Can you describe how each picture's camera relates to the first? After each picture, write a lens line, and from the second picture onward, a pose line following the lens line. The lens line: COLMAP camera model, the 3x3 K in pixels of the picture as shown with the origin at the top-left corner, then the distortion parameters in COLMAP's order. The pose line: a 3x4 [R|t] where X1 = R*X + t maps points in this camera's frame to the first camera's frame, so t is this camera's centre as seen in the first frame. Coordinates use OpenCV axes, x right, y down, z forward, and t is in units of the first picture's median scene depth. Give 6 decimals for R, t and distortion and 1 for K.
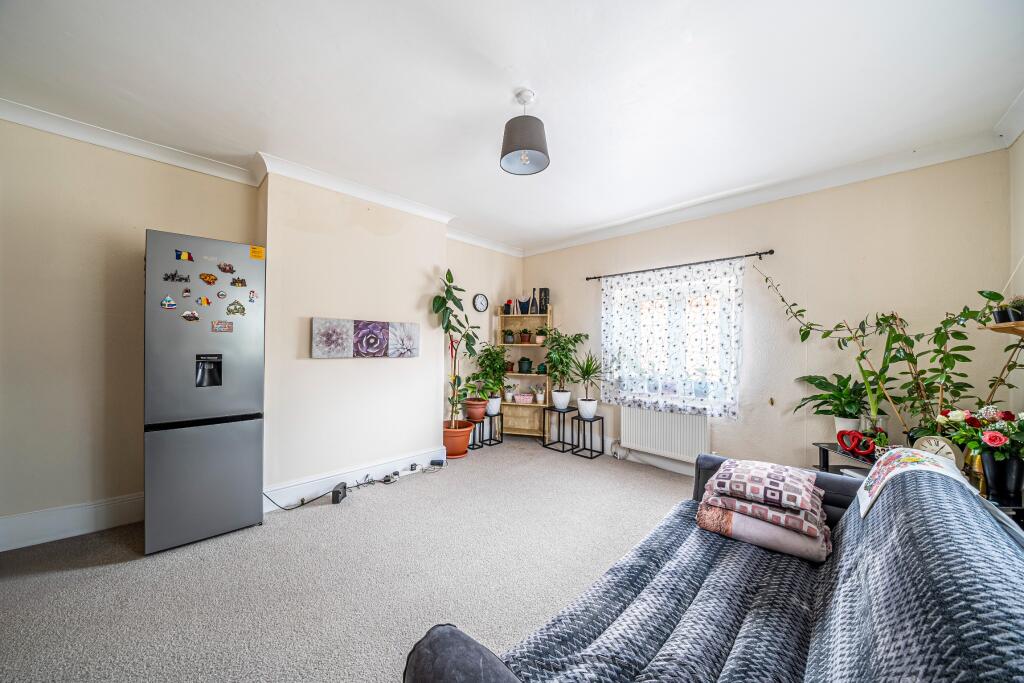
lens RADIAL K [[356.2, 0, 508.6], [0, 356.2, 340.7], [0, 0, 1]] dist [-0.028731, 0.004861]
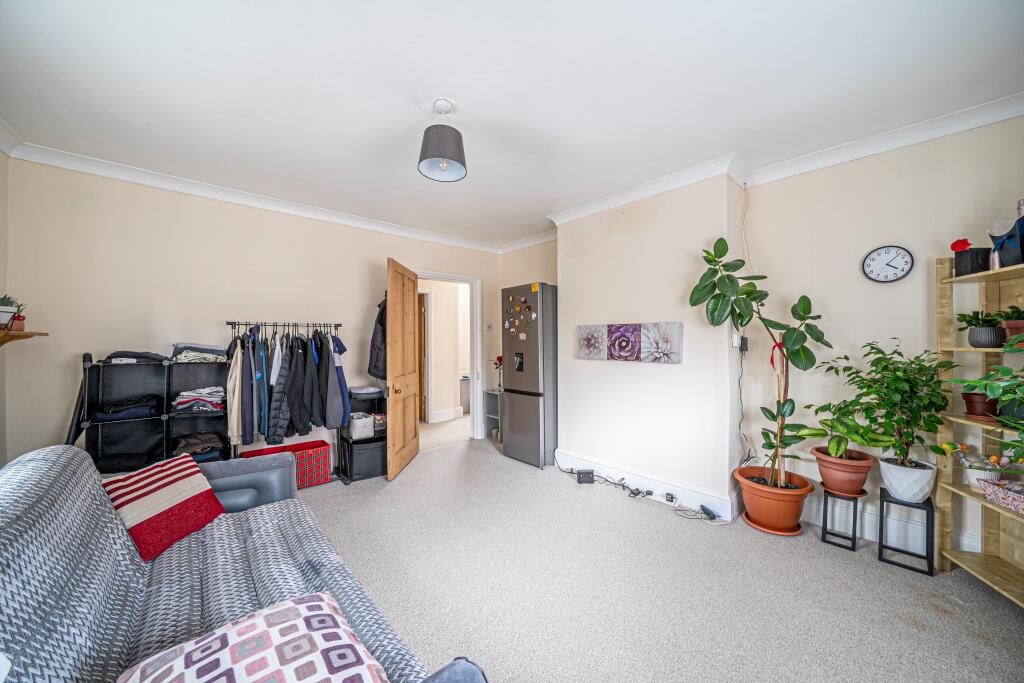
lens RADIAL K [[356.2, 0, 508.6], [0, 356.2, 340.7], [0, 0, 1]] dist [-0.028731, 0.004861]
pose [[-0.053623, -0.016167, -0.998430, 0.594191], [0.005575, 0.999849, -0.016489, 0.005490], [0.998546, -0.006450, -0.053525, 0.699033]]
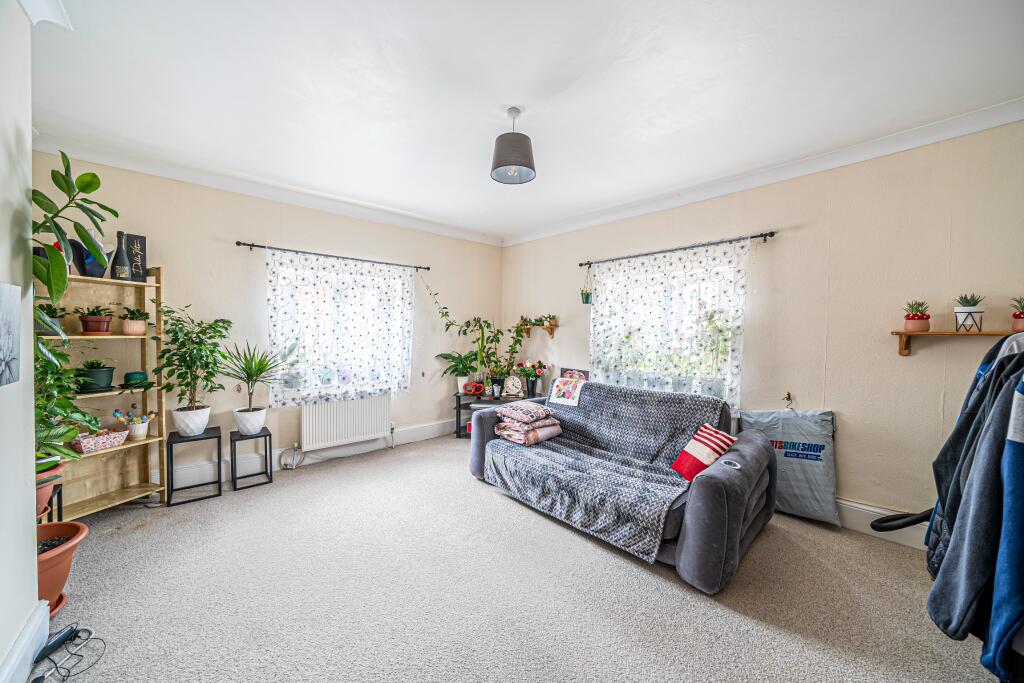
lens RADIAL K [[356.2, 0, 508.6], [0, 356.2, 340.7], [0, 0, 1]] dist [-0.028731, 0.004861]
pose [[0.035665, -0.035190, 0.998744, -0.601211], [-0.019073, 0.999174, 0.035886, -0.017532], [-0.999182, -0.020329, 0.034965, 0.547078]]
